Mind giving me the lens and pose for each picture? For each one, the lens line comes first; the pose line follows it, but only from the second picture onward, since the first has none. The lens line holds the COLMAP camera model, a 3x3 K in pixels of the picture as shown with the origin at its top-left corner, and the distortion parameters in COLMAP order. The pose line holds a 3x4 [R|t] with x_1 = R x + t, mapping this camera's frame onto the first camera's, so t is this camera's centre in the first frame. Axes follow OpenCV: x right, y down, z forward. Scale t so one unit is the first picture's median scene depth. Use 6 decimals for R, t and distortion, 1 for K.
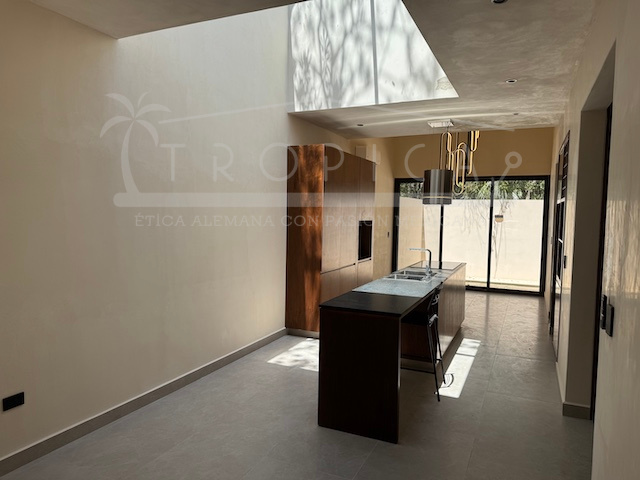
lens RADIAL K [[448.5, 0, 321.7], [0, 448.5, 240.4], [0, 0, 1]] dist [0.054521, -0.062759]
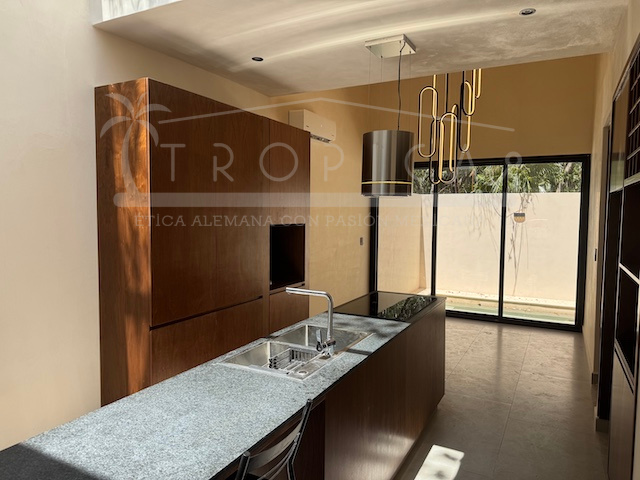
lens RADIAL K [[448.5, 0, 325.7], [0, 448.5, 239.8], [0, 0, 1]] dist [0.054521, -0.062759]
pose [[0.998723, -0.005187, -0.050251, 0.180769], [0.005277, 0.999985, 0.001655, -0.023345], [0.050242, -0.001918, 0.998735, 0.384317]]
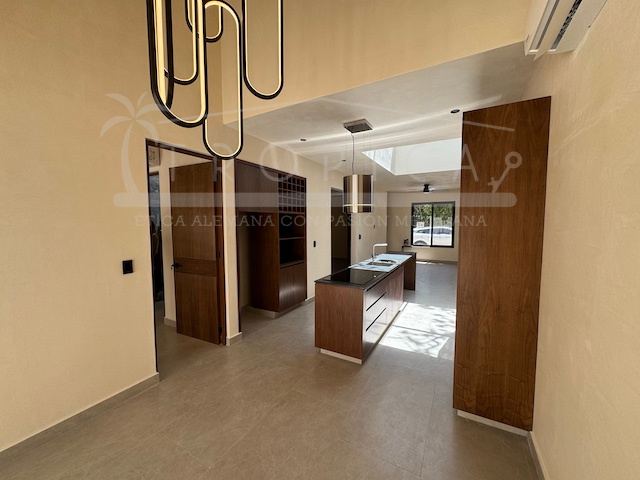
lens RADIAL K [[254.3, 0, 320.1], [0, 254.3, 239.3], [0, 0, 1]] dist [-0.003179, 0.000632]
pose [[-0.996324, -0.013644, 0.084570, 0.243495], [-0.001944, 0.990581, 0.136911, -0.085681], [-0.085641, 0.136243, -0.986967, 1.339838]]
